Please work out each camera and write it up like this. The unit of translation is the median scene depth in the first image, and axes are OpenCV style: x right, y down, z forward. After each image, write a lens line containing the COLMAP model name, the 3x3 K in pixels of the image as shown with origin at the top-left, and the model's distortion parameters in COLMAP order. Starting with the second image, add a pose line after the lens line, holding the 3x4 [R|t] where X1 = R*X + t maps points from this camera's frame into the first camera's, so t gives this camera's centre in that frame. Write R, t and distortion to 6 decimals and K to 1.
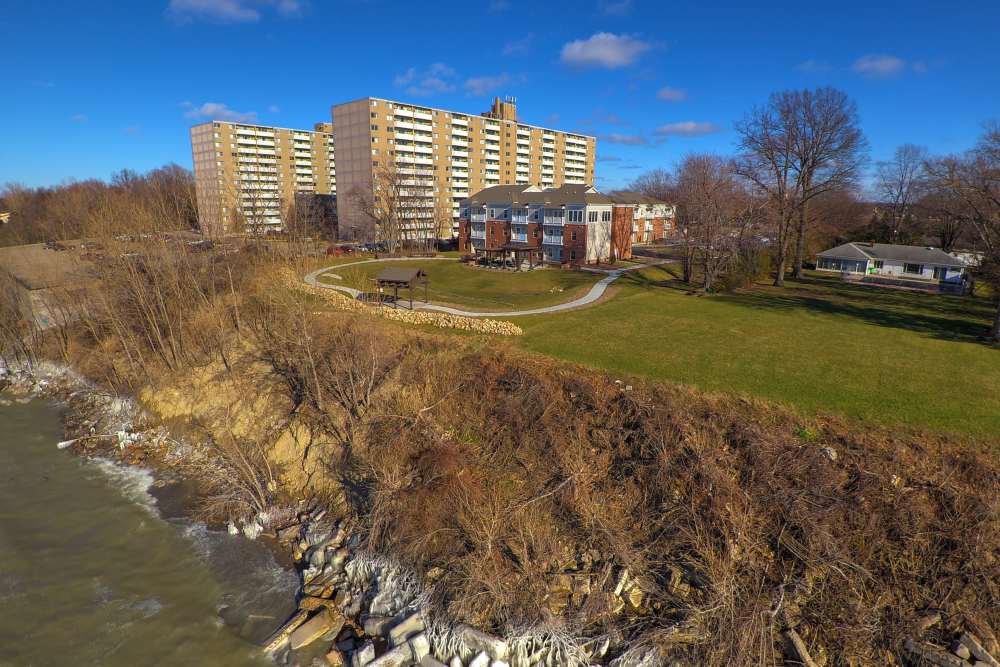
lens RADIAL K [[539.6, 0, 500.0], [0, 539.6, 333.5], [0, 0, 1]] dist [-0.002169, -0.050910]
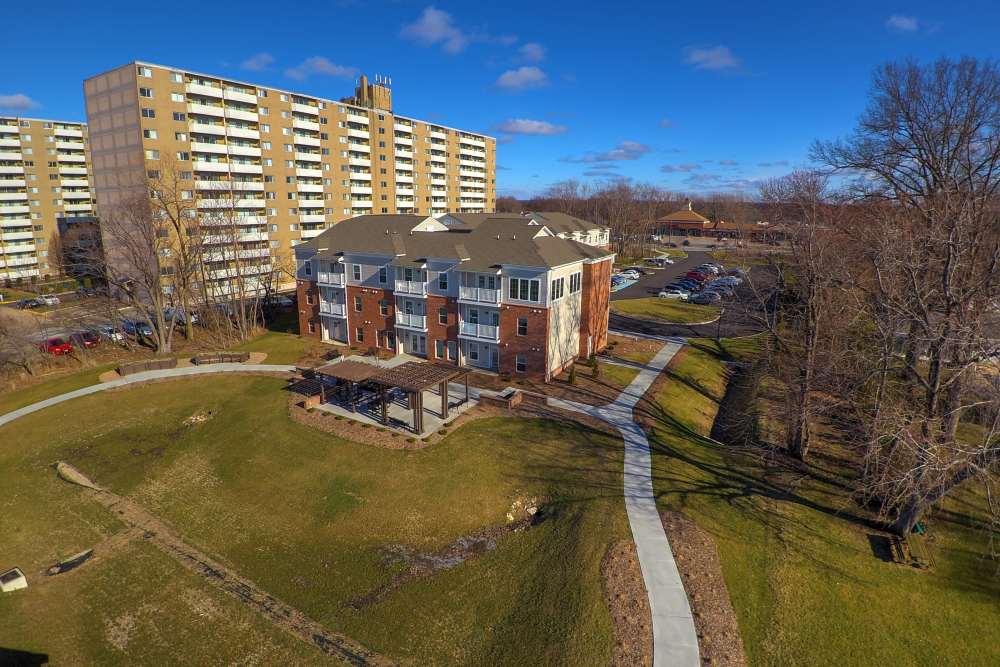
lens RADIAL K [[539.6, 0, 500.0], [0, 539.6, 333.5], [0, 0, 1]] dist [-0.002169, -0.050910]
pose [[0.976569, -0.049868, 0.209346, 0.006631], [0.050259, 0.998730, 0.003457, -0.114698], [-0.209253, 0.007145, 0.977836, 0.327186]]
